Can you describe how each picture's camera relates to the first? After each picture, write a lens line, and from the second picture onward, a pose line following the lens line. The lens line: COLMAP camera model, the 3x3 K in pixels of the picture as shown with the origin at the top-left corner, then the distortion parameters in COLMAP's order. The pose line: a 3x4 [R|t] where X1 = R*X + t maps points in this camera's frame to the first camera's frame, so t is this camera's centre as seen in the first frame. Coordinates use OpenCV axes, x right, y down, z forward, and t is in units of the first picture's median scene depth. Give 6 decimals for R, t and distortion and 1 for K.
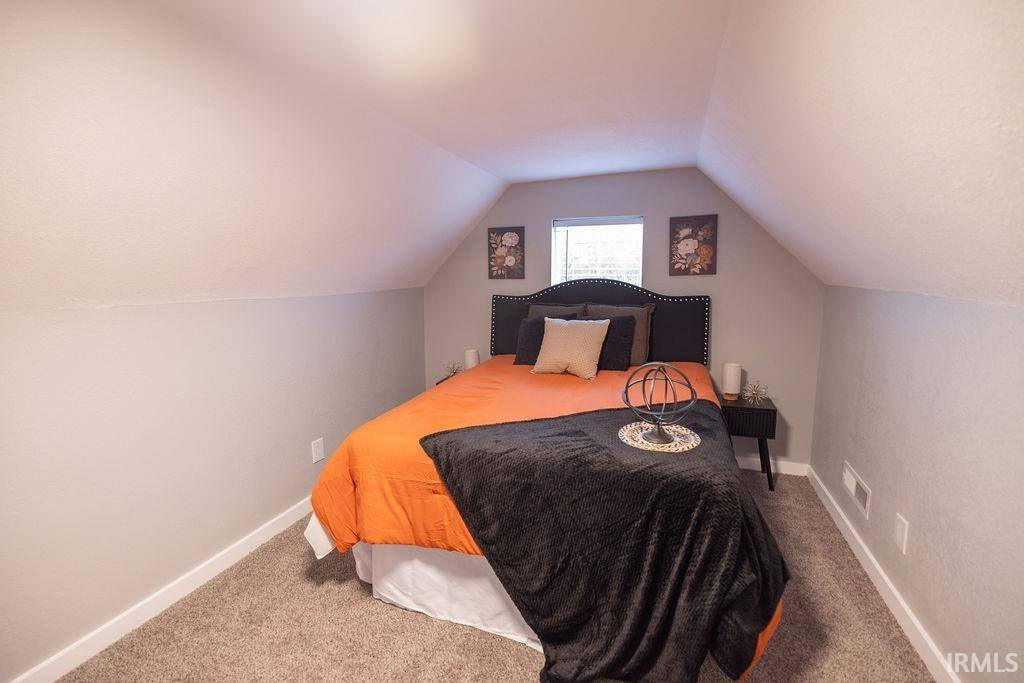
lens RADIAL K [[439.8, 0, 513.6], [0, 439.8, 339.8], [0, 0, 1]] dist [0.005932, 0.000706]
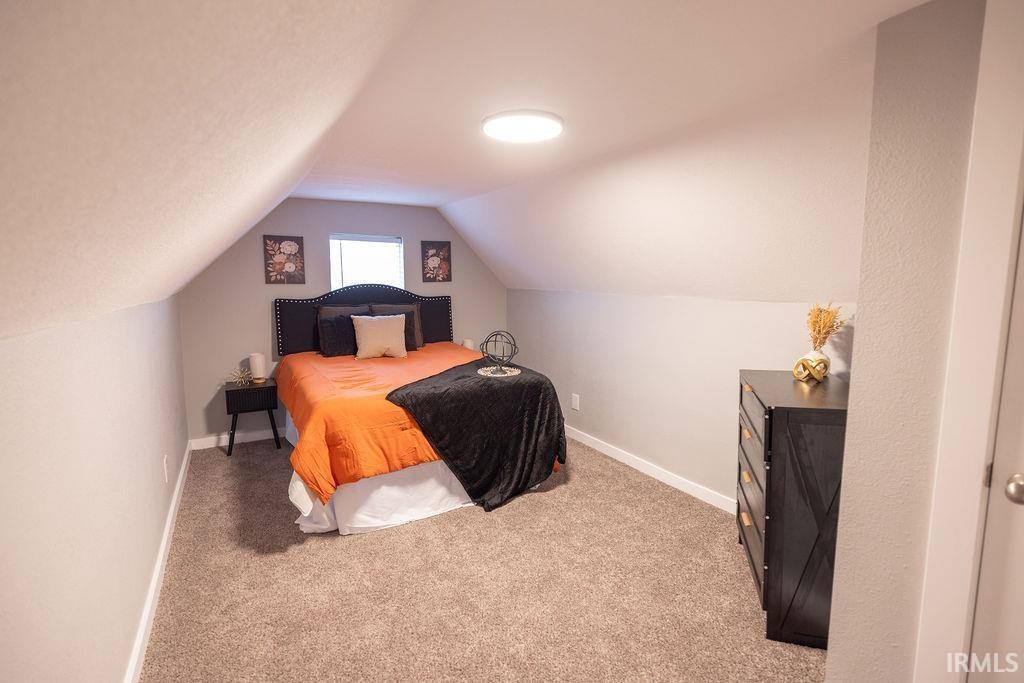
lens RADIAL K [[439.8, 0, 509.6], [0, 439.8, 338.1], [0, 0, 1]] dist [0.005932, 0.000706]
pose [[0.671191, -0.086221, 0.736253, -0.517623], [0.099045, 0.994738, 0.026200, 0.021862], [-0.734638, 0.055337, 0.676199, -0.137312]]
